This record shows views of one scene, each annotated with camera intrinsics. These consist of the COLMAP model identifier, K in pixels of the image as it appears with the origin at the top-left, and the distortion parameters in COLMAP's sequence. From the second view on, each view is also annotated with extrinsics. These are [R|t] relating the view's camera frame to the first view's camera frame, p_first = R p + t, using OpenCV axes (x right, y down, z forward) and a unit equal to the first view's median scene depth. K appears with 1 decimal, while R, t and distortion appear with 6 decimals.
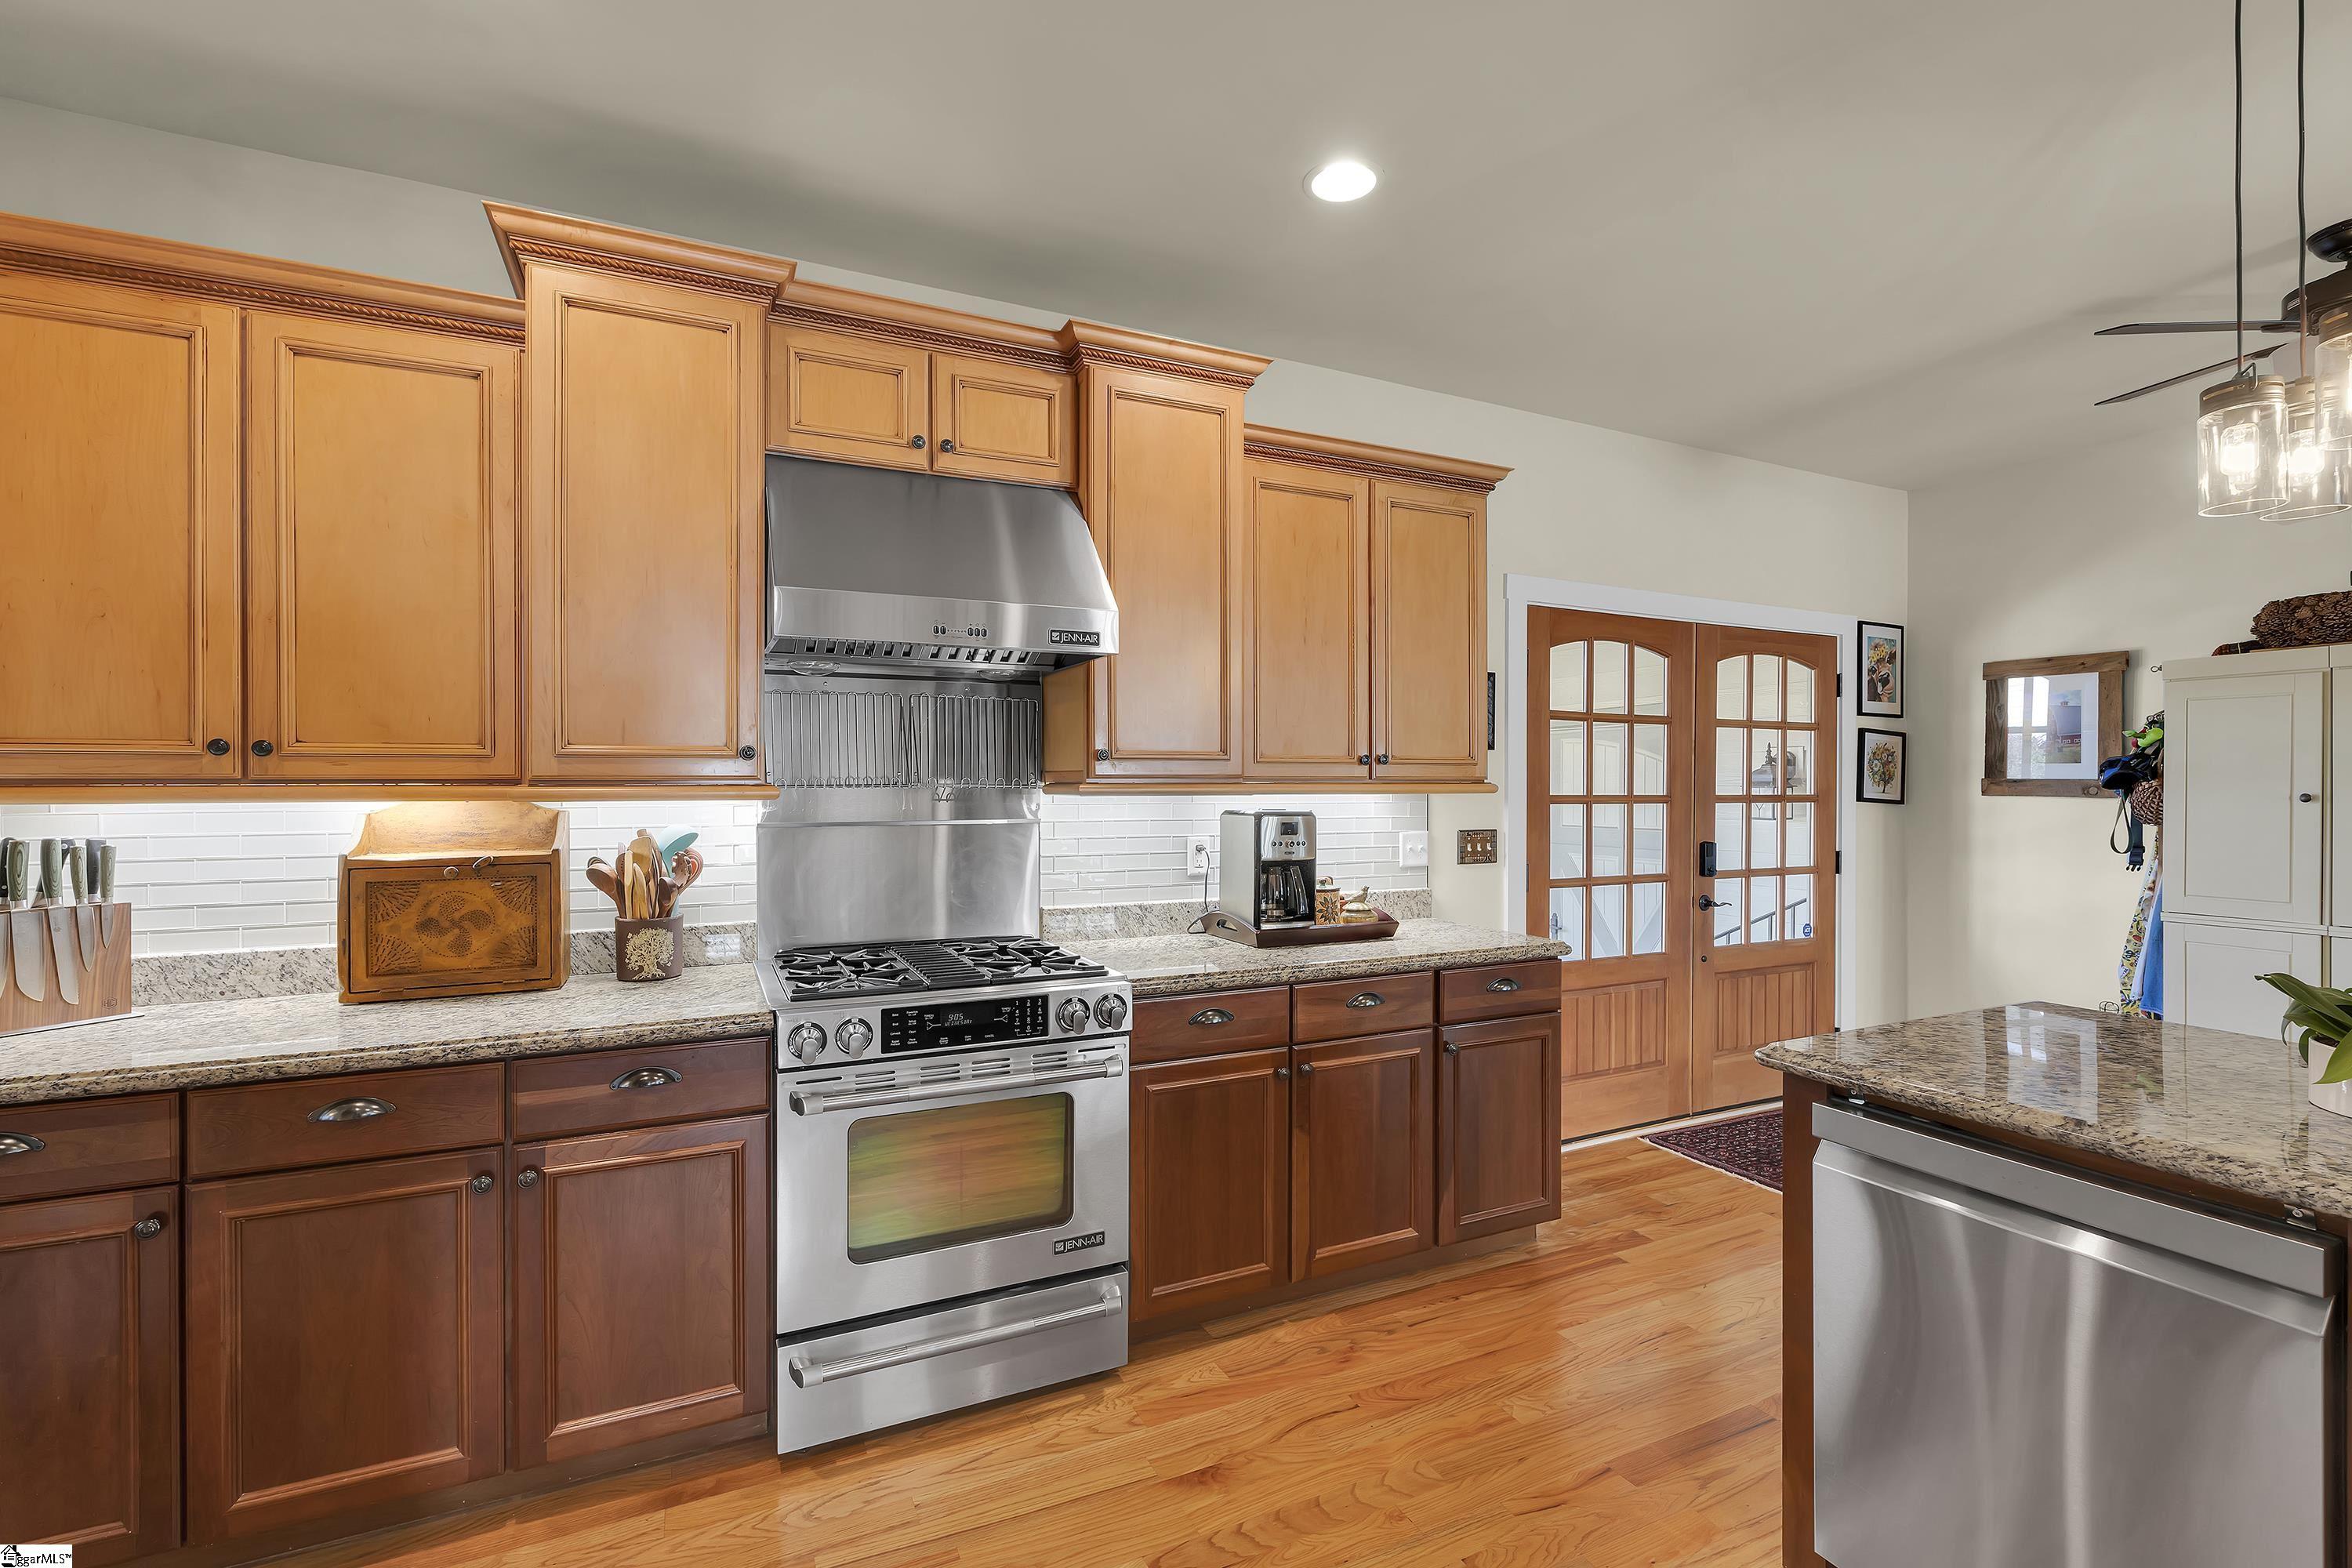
lens RADIAL K [[1023.0, 0, 1149.7], [0, 1023.0, 789.5], [0, 0, 1]] dist [-0.004239, 0.000424]
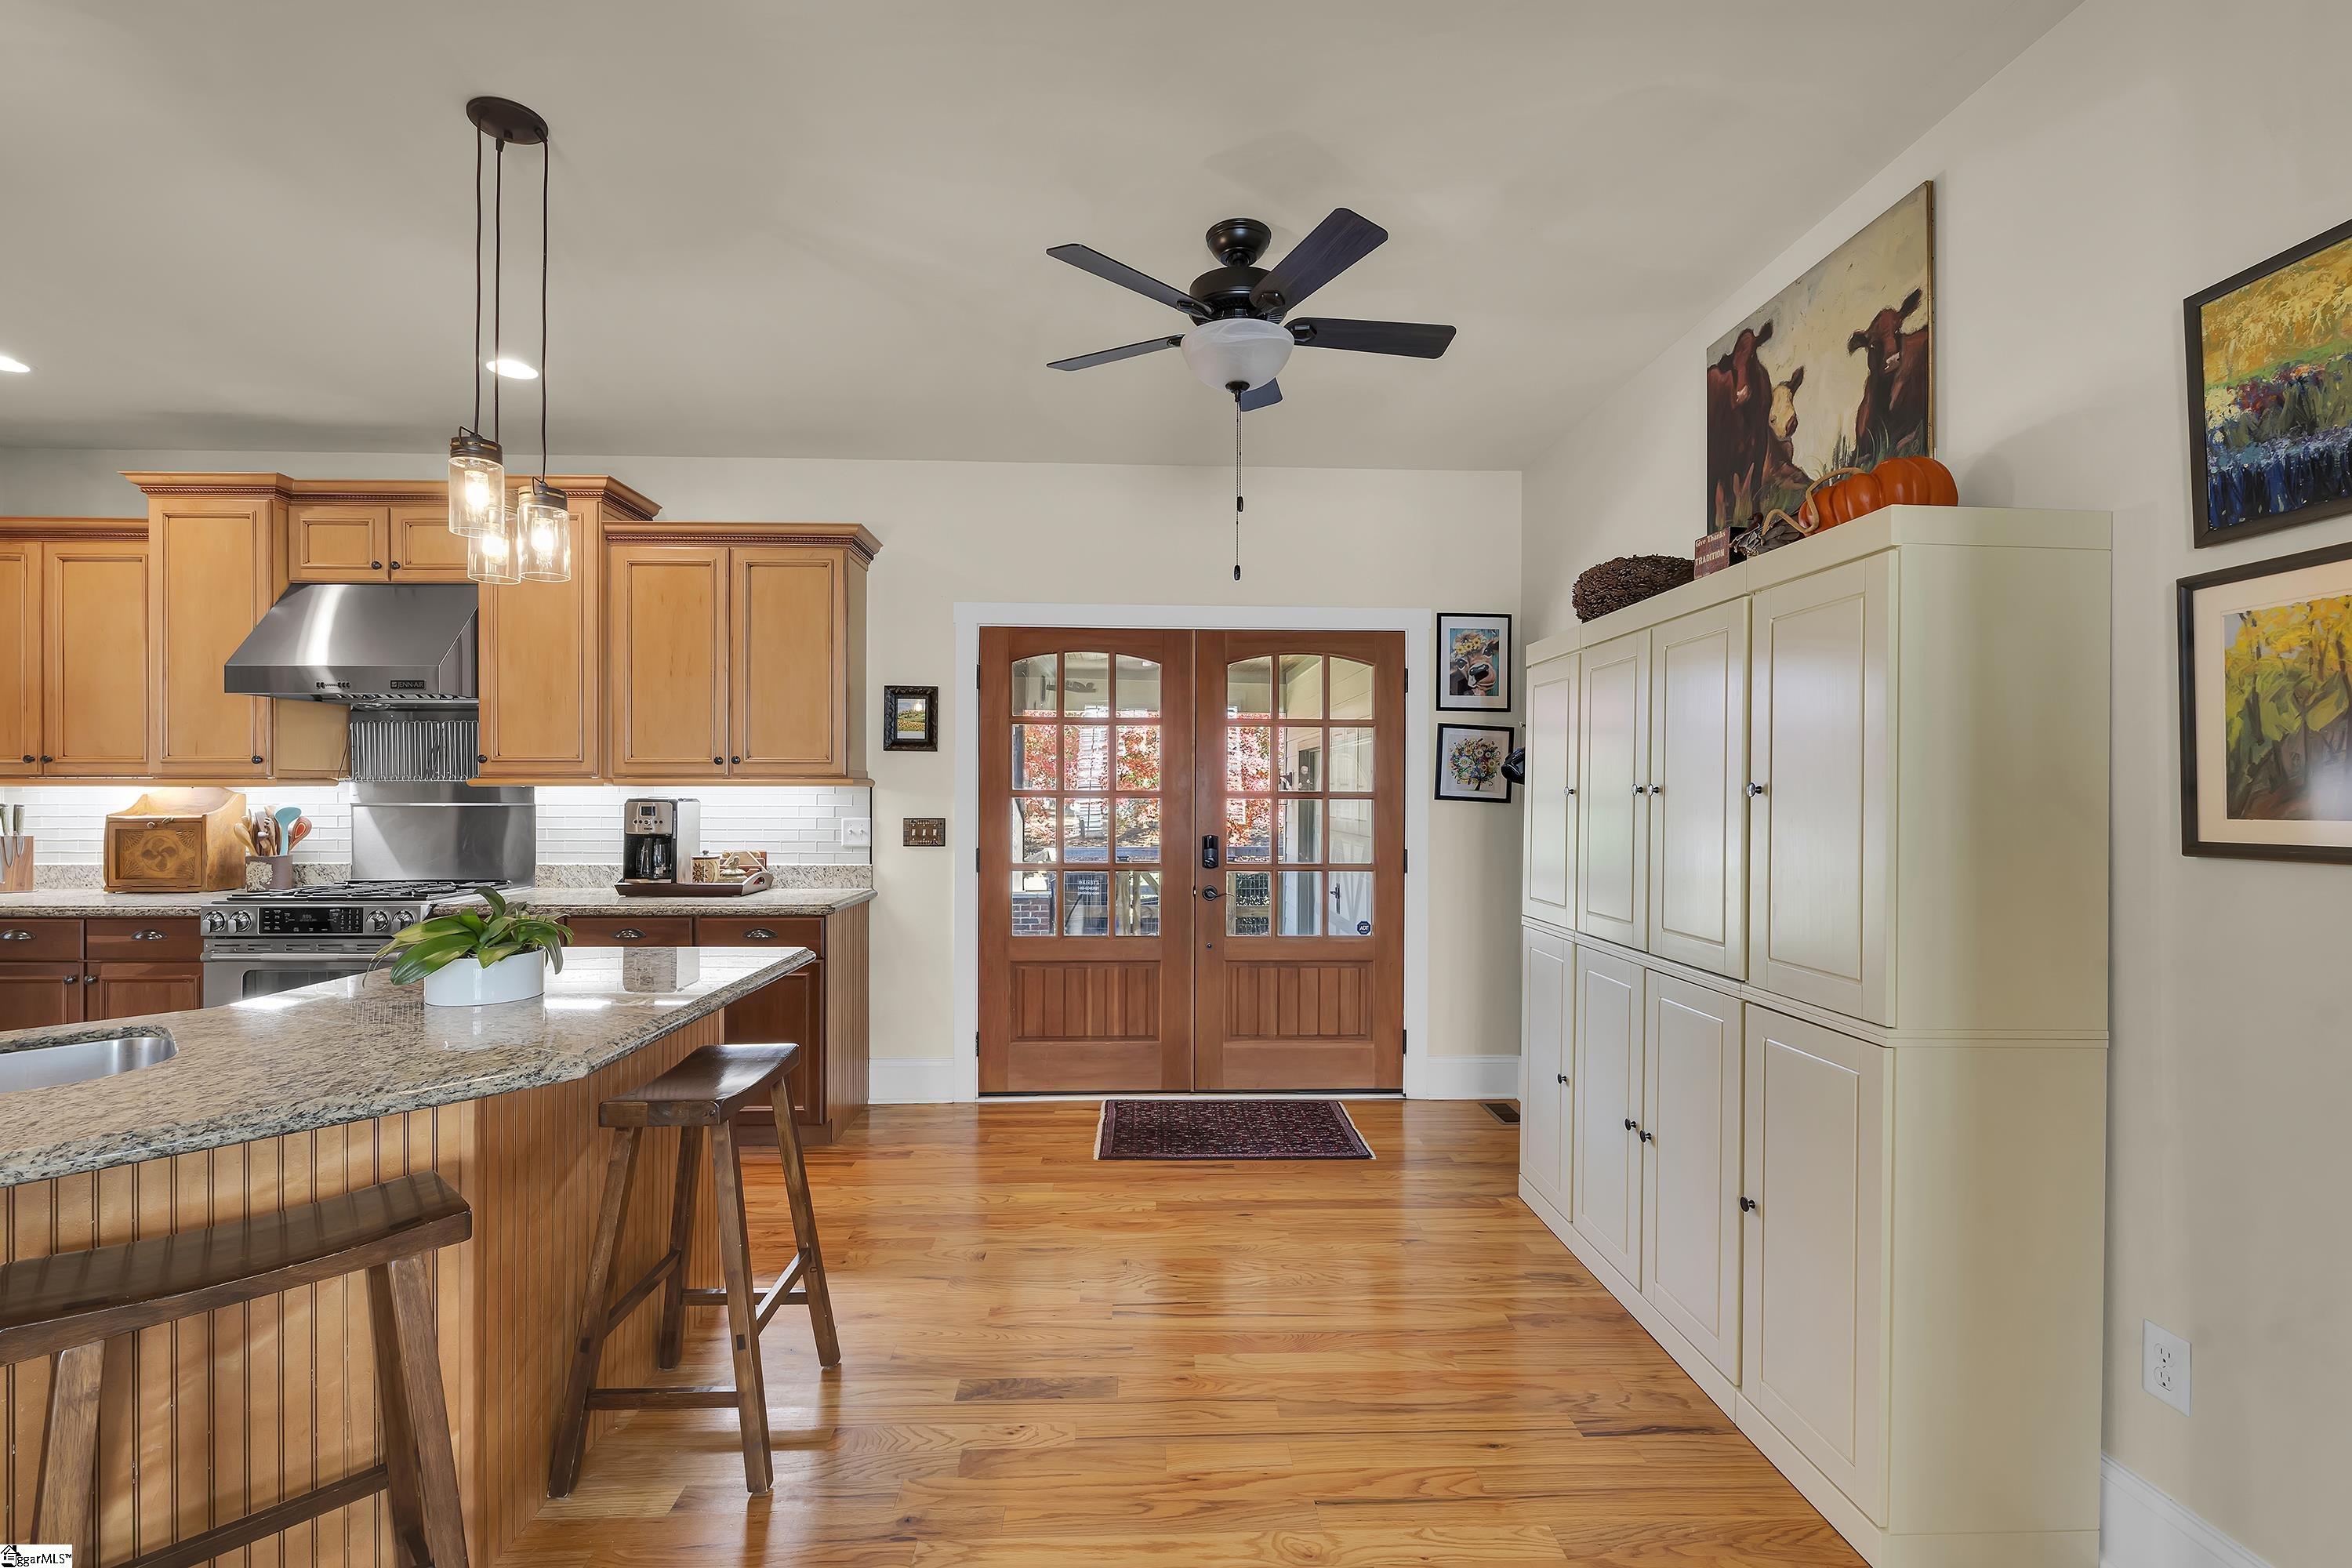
lens RADIAL K [[1023.0, 0, 1149.7], [0, 1023.0, 789.5], [0, 0, 1]] dist [-0.004239, 0.000424]
pose [[0.921118, 0.002136, -0.389277, 1.006557], [-0.004258, 0.999980, -0.004587, 0.009803], [0.389259, 0.005883, 0.921109, -0.001165]]
